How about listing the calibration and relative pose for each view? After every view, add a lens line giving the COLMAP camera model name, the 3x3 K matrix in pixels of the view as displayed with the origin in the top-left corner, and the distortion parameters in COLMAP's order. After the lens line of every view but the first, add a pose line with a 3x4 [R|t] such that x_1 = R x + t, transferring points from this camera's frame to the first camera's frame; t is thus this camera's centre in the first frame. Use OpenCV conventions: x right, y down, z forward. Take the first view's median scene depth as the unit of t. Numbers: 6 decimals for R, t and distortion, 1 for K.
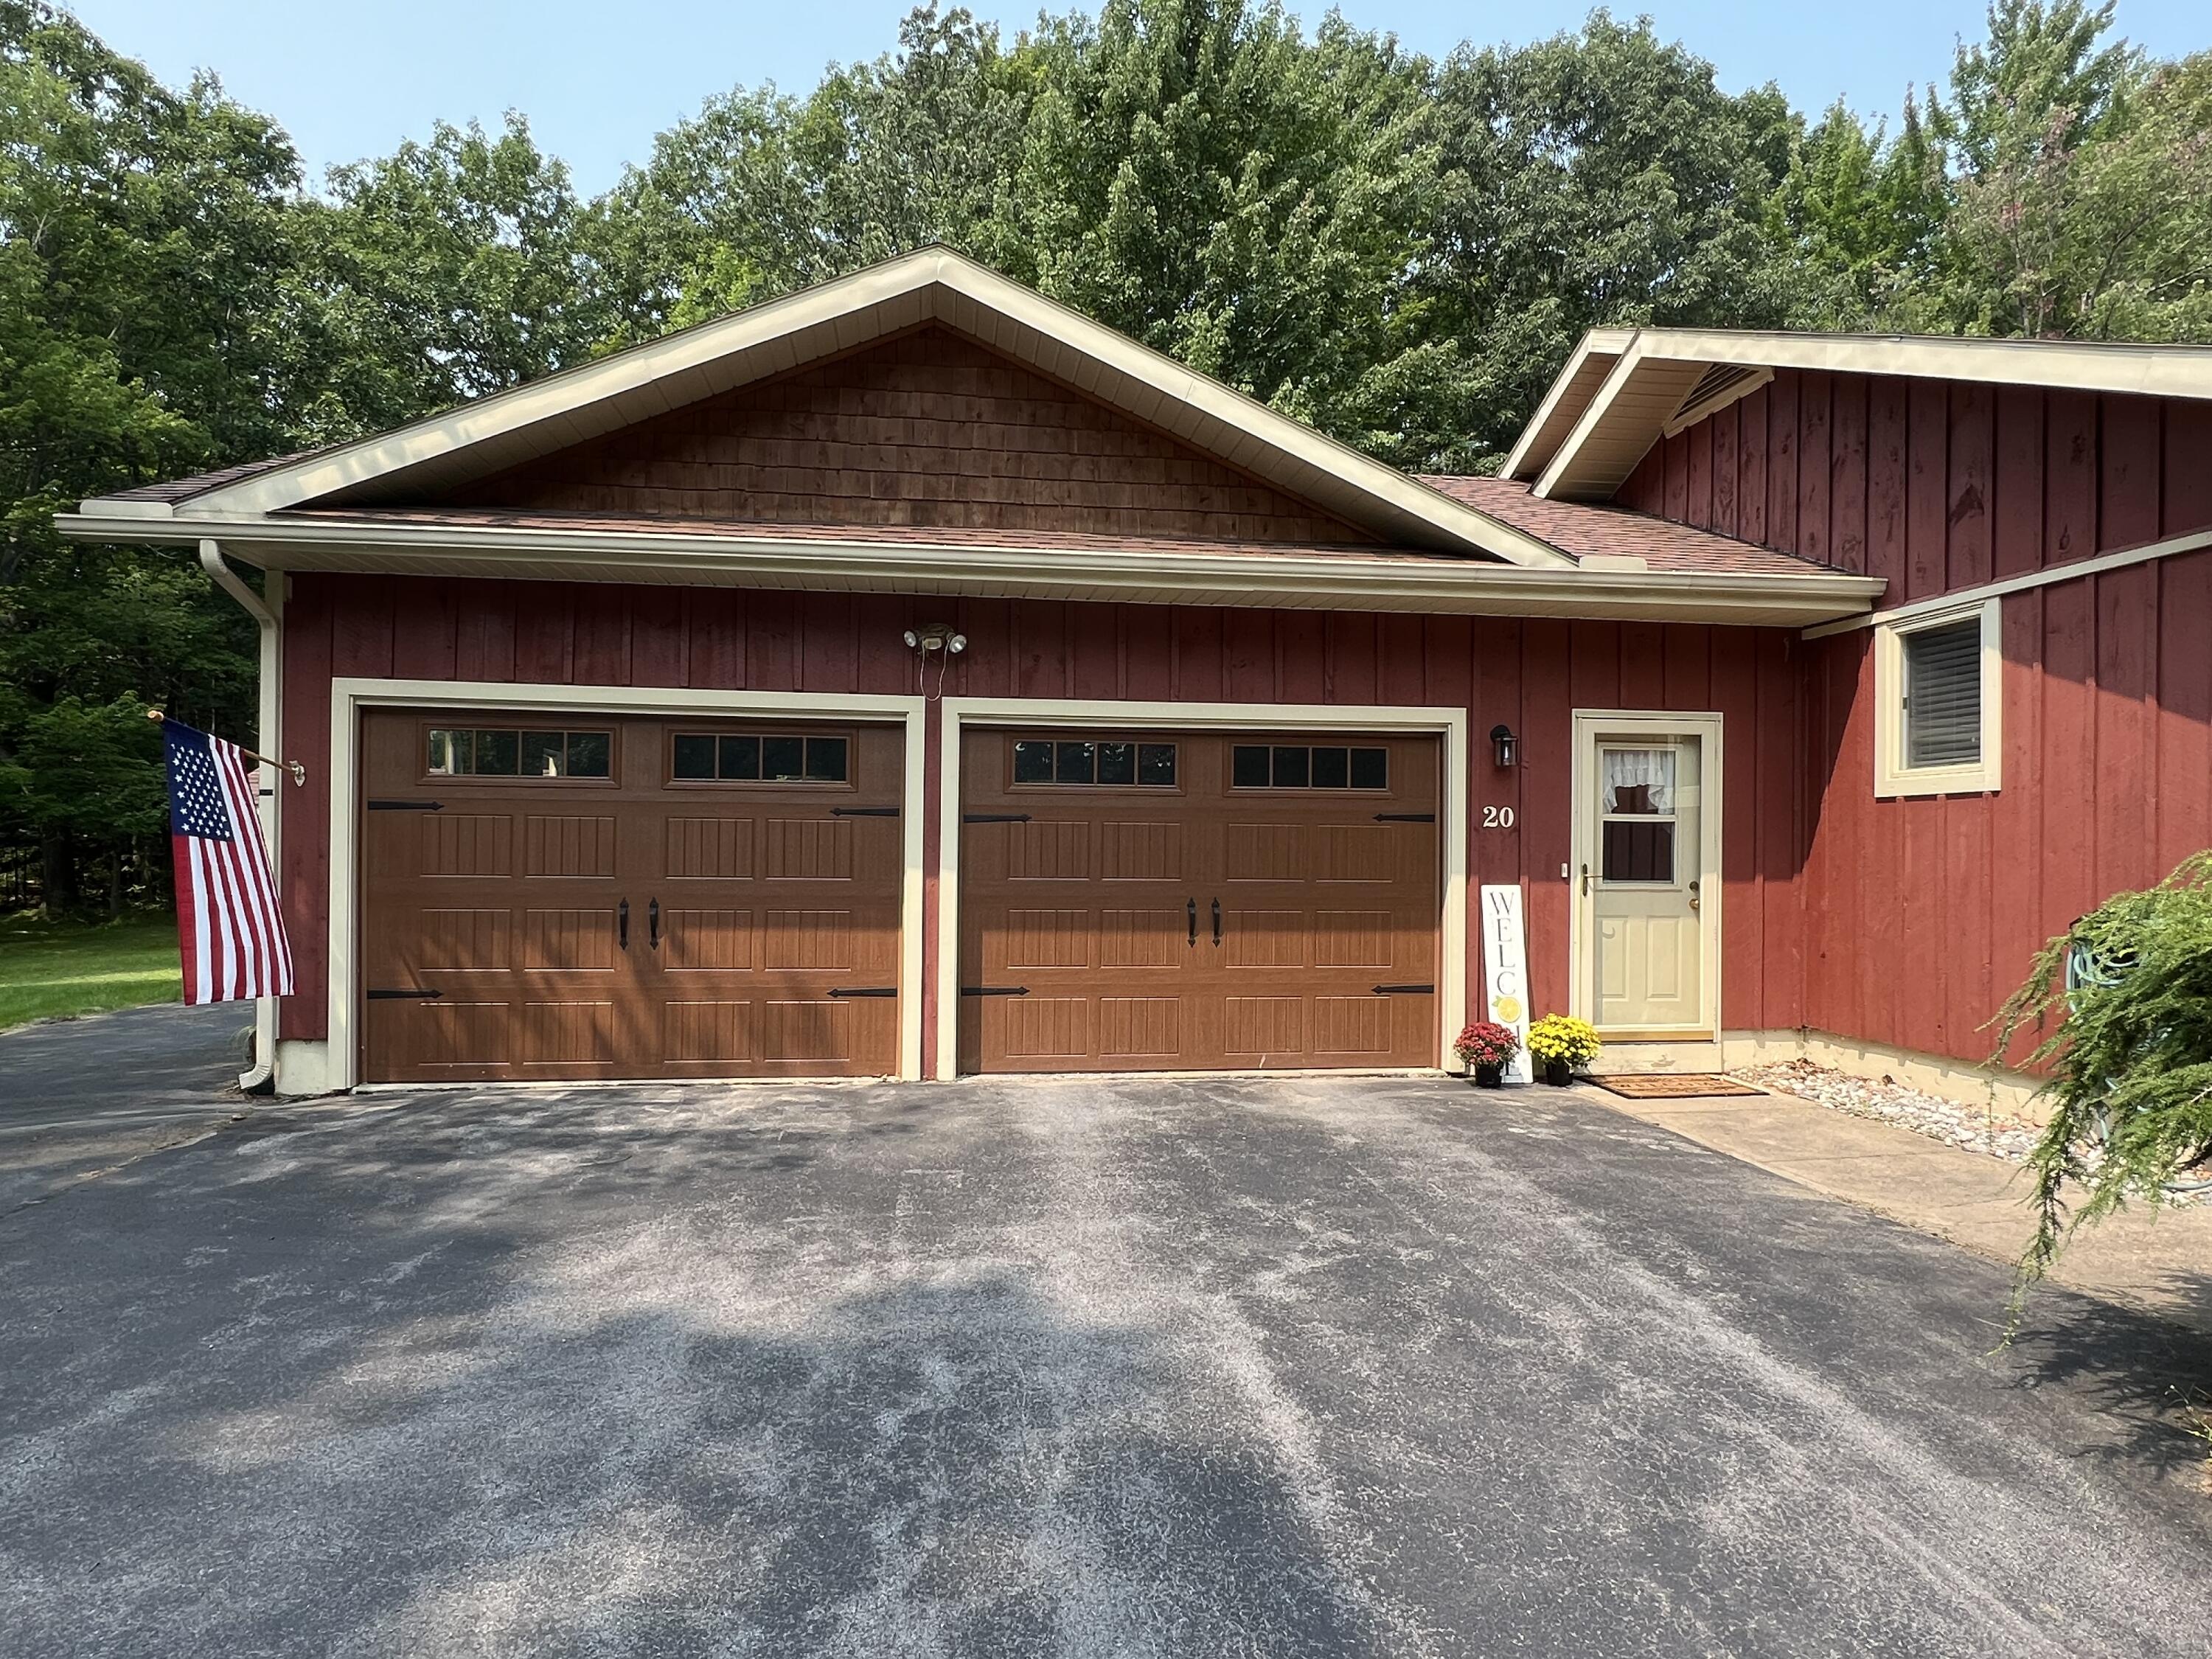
lens RADIAL K [[1318.1, 0, 1102.5], [0, 1318.1, 836.5], [0, 0, 1]] dist [-0.006460, 0.001090]
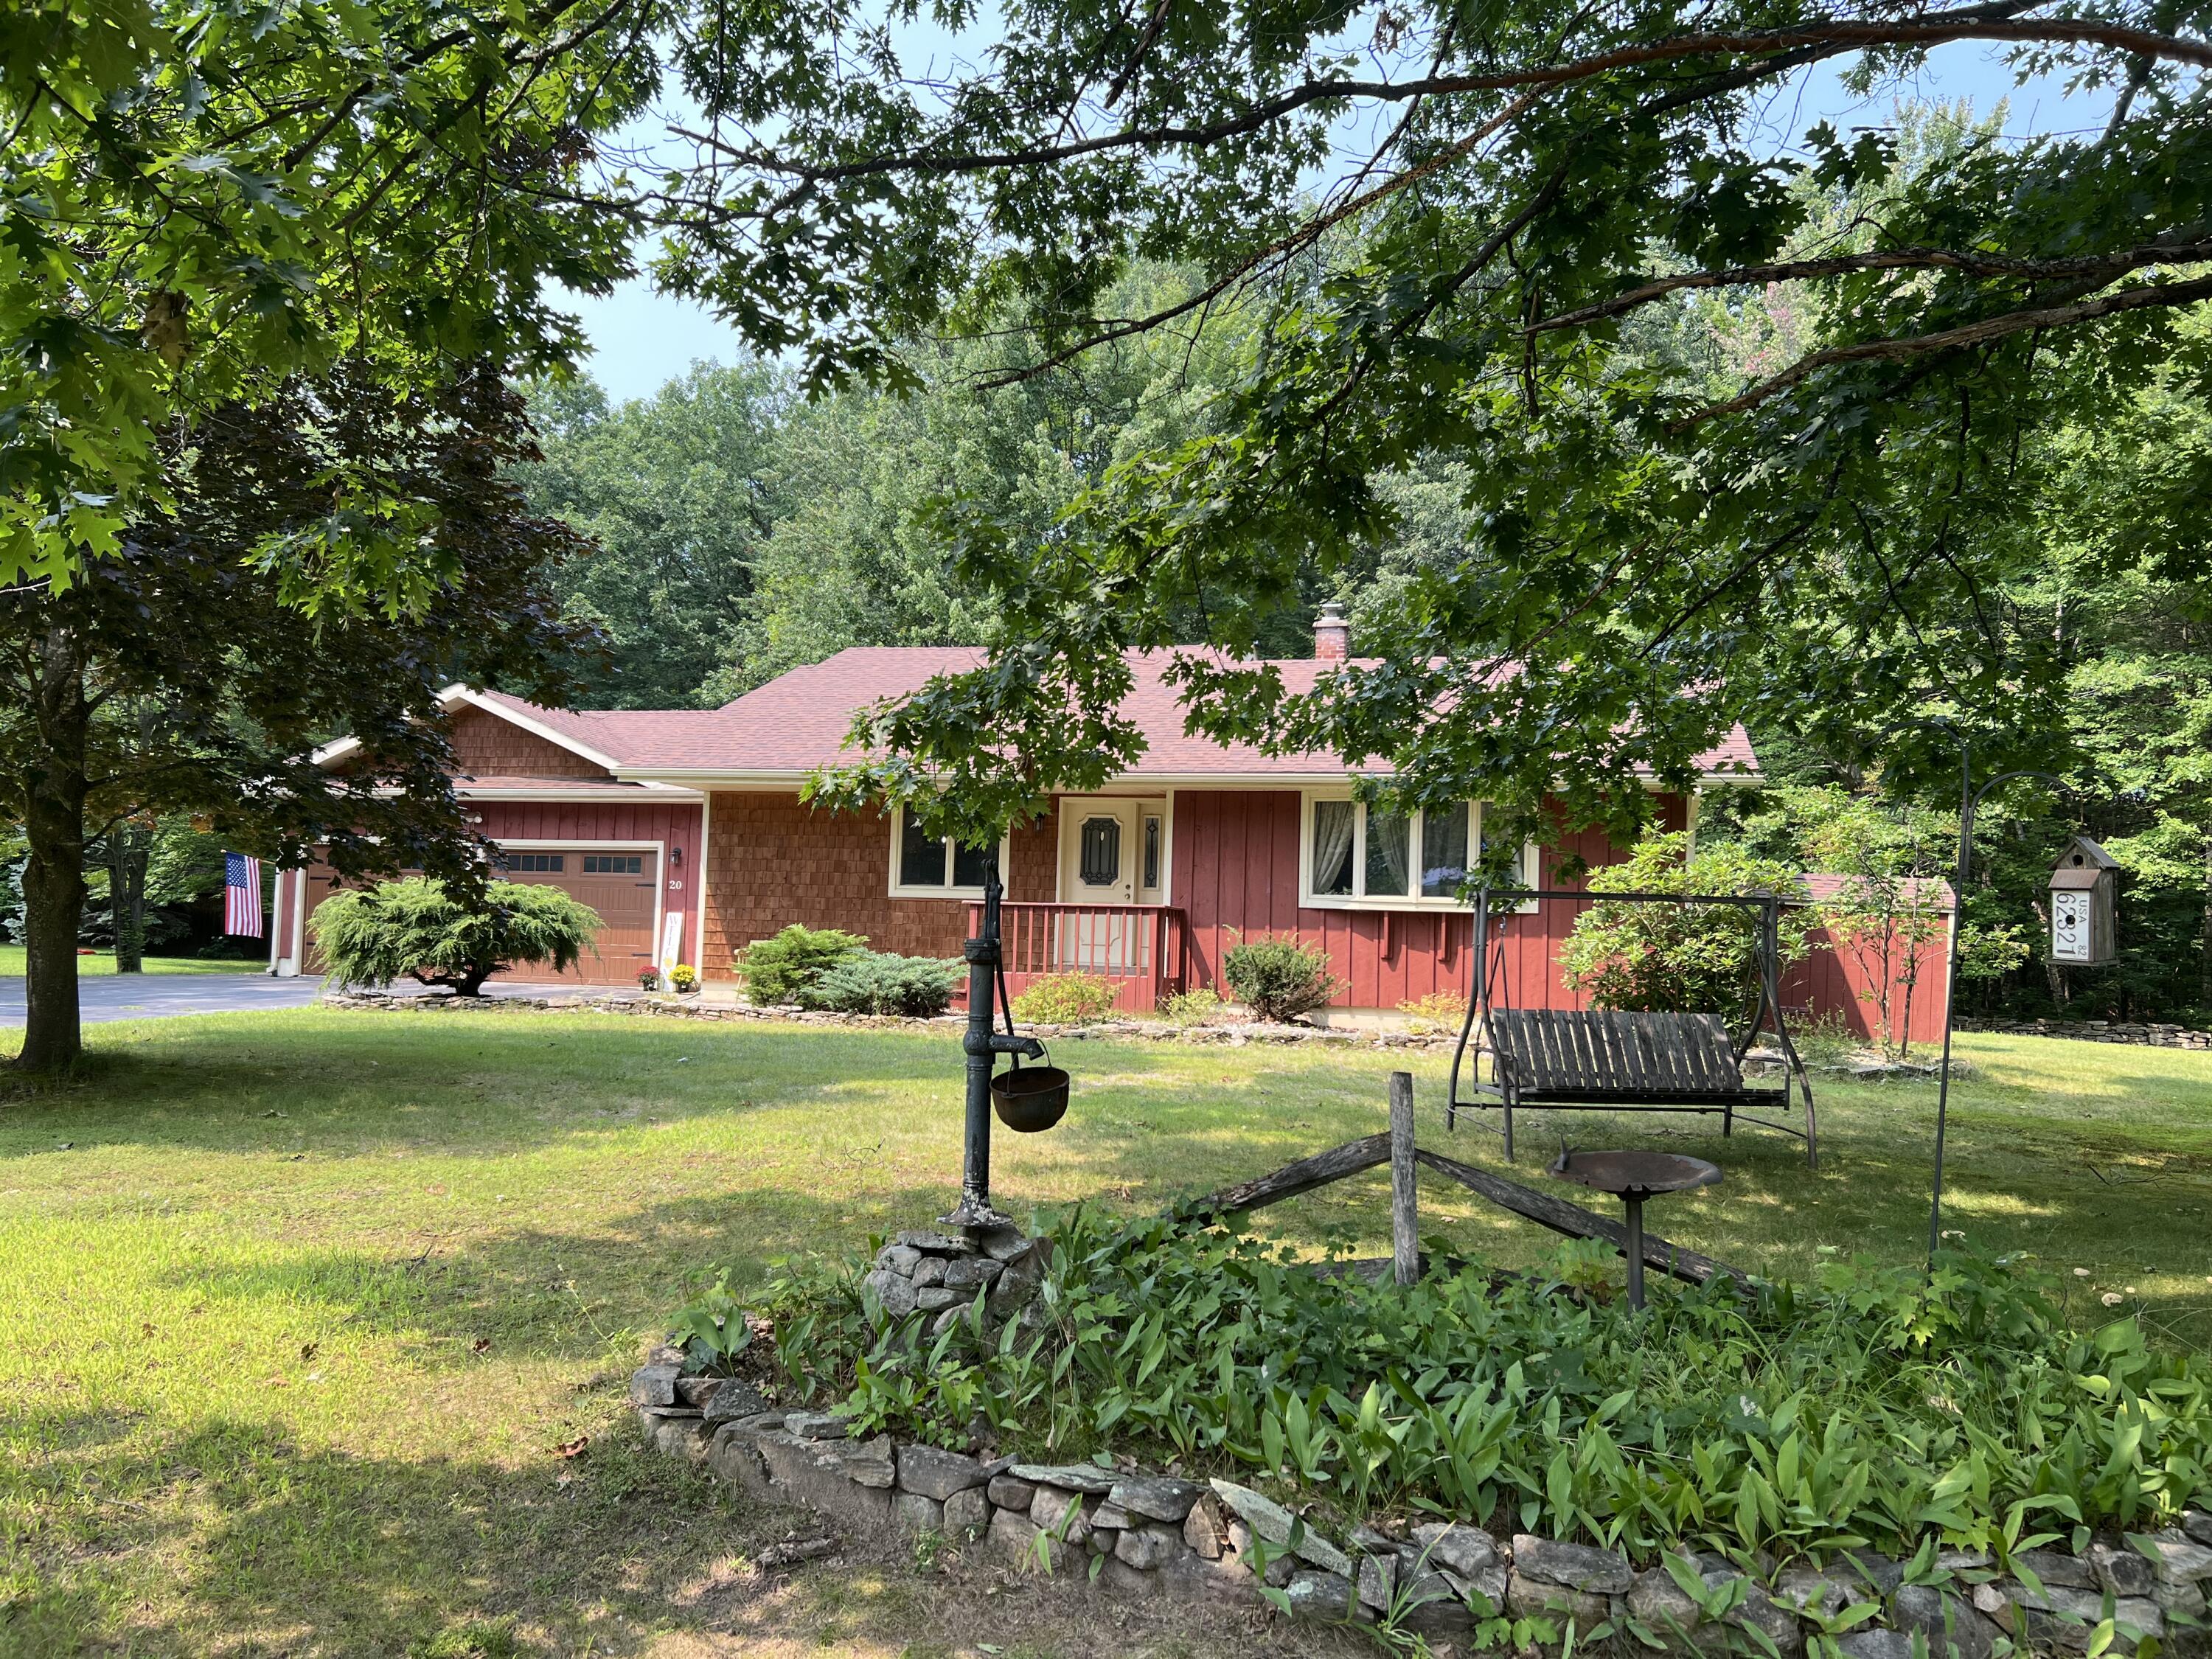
lens RADIAL K [[1638.9, 0, 1109.8], [0, 1638.9, 823.4], [0, 0, 1]] dist [0.011558, 0.000627]
pose [[0.931199, -0.008408, -0.364415, 2.057750], [-0.016017, 0.997825, -0.063950, 0.050895], [0.364160, 0.065387, 0.929038, -1.469122]]
